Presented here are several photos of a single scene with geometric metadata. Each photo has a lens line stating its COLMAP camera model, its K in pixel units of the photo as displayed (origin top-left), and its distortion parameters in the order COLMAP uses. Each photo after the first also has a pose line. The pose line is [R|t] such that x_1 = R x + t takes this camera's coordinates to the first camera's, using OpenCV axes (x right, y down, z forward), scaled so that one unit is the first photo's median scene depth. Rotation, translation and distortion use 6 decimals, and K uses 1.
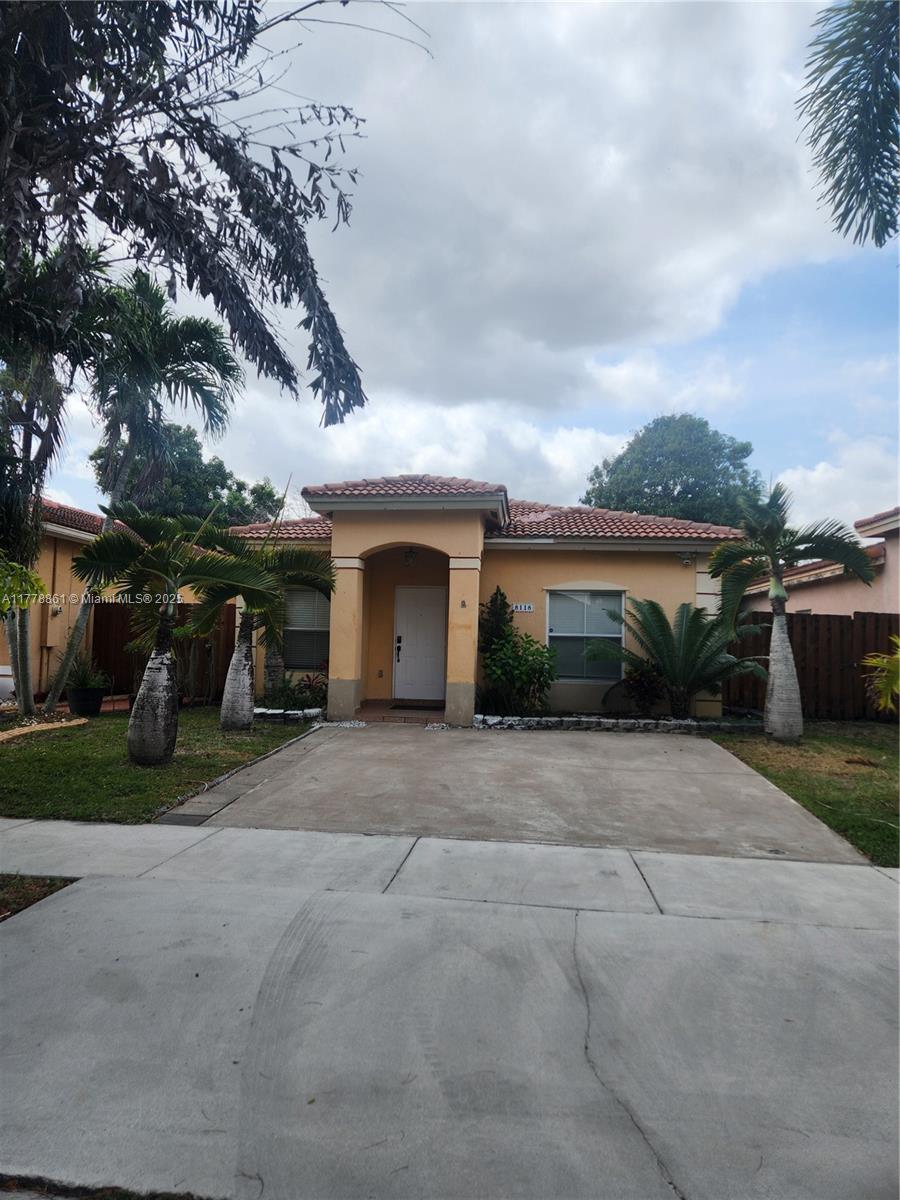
lens RADIAL K [[816.3, 0, 442.3], [0, 816.3, 599.1], [0, 0, 1]] dist [0.058795, -0.050824]
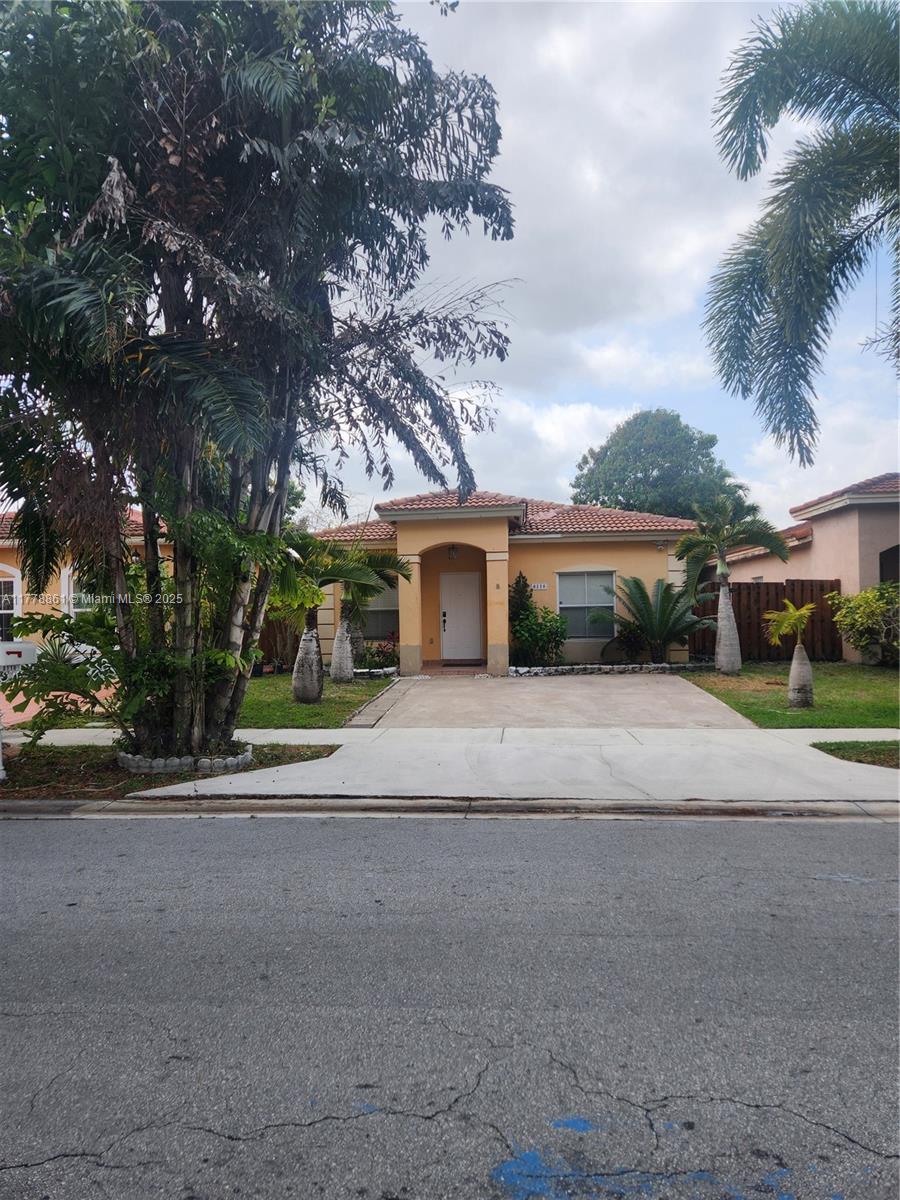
lens RADIAL K [[816.3, 0, 457.9], [0, 816.3, 602.4], [0, 0, 1]] dist [0.058795, -0.050824]
pose [[0.998681, -0.039597, 0.032697, -0.084875], [0.038344, 0.998538, 0.038096, -0.021351], [-0.034157, -0.036792, 0.998739, -0.350707]]
